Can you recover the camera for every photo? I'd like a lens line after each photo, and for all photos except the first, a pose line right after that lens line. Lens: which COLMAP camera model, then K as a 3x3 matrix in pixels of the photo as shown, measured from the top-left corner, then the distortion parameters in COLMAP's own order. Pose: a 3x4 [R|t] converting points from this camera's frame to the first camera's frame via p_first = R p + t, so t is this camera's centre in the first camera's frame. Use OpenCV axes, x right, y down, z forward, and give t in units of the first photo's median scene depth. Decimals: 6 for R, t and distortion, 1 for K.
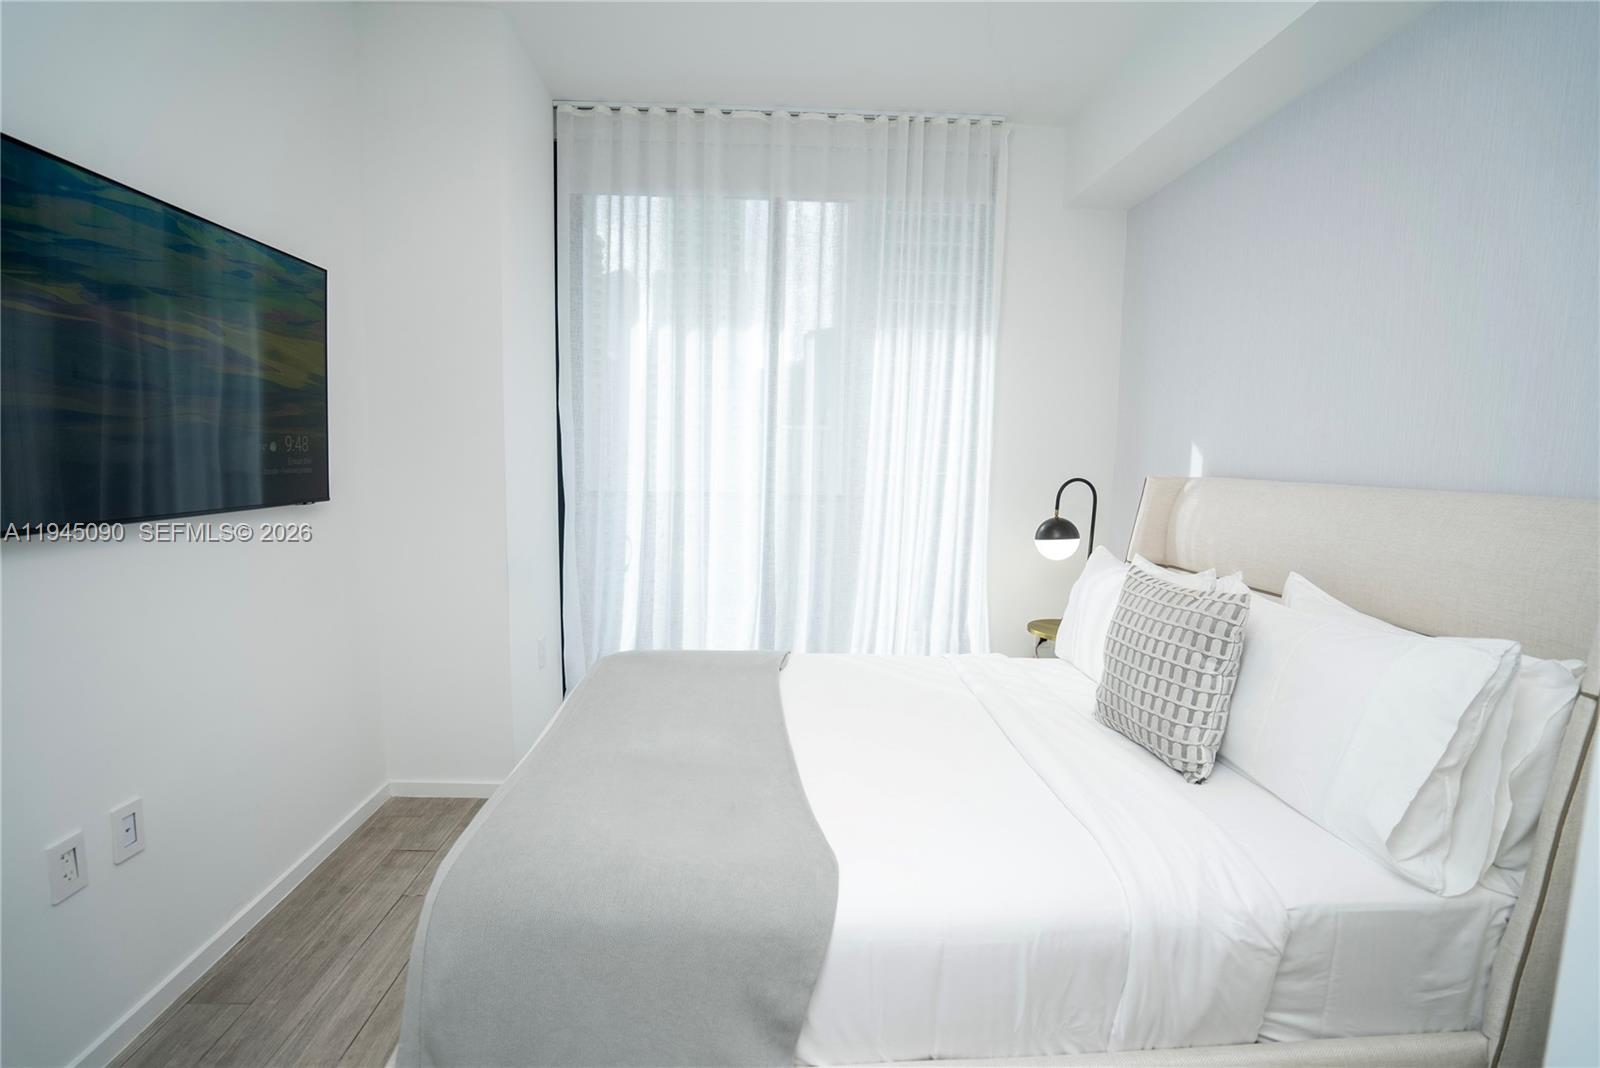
lens RADIAL K [[734.8, 0, 796.5], [0, 734.8, 535.7], [0, 0, 1]] dist [-0.058476, 0.019944]
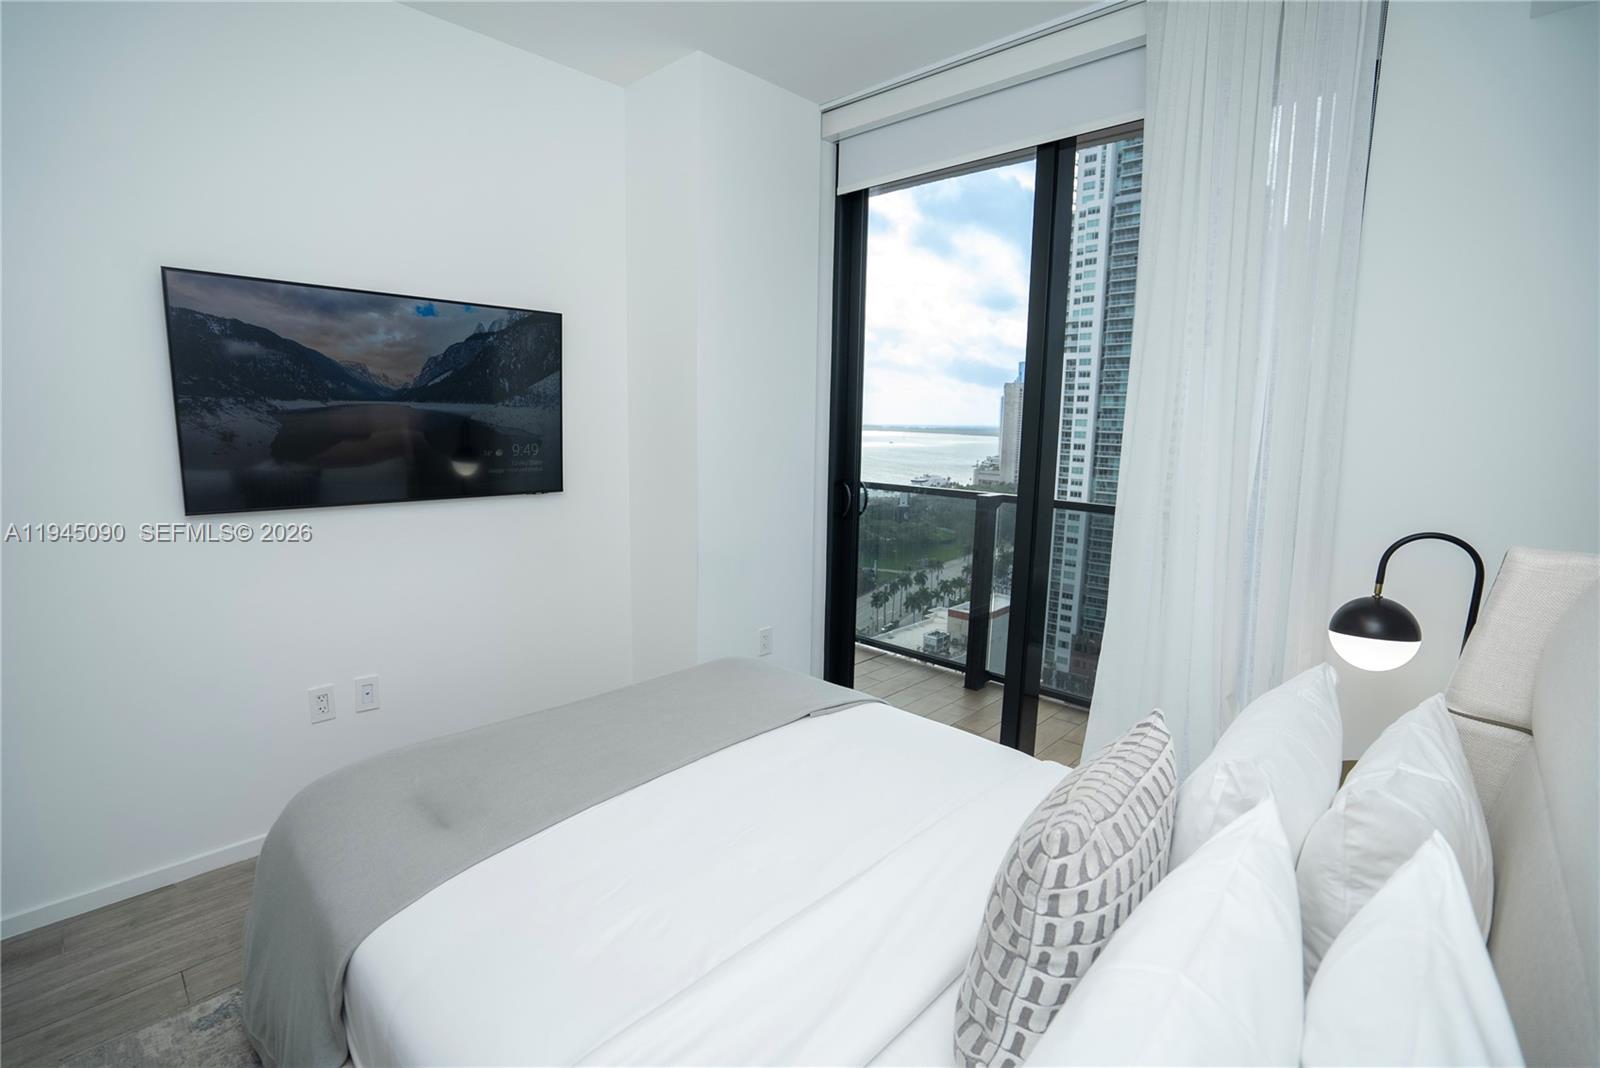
lens RADIAL K [[734.8, 0, 796.5], [0, 734.8, 535.7], [0, 0, 1]] dist [-0.058476, 0.019944]
pose [[0.673435, 0.107421, -0.731400, 0.632344], [-0.087018, 0.994027, 0.065872, -0.097236], [0.734107, 0.019284, 0.678760, 0.427096]]
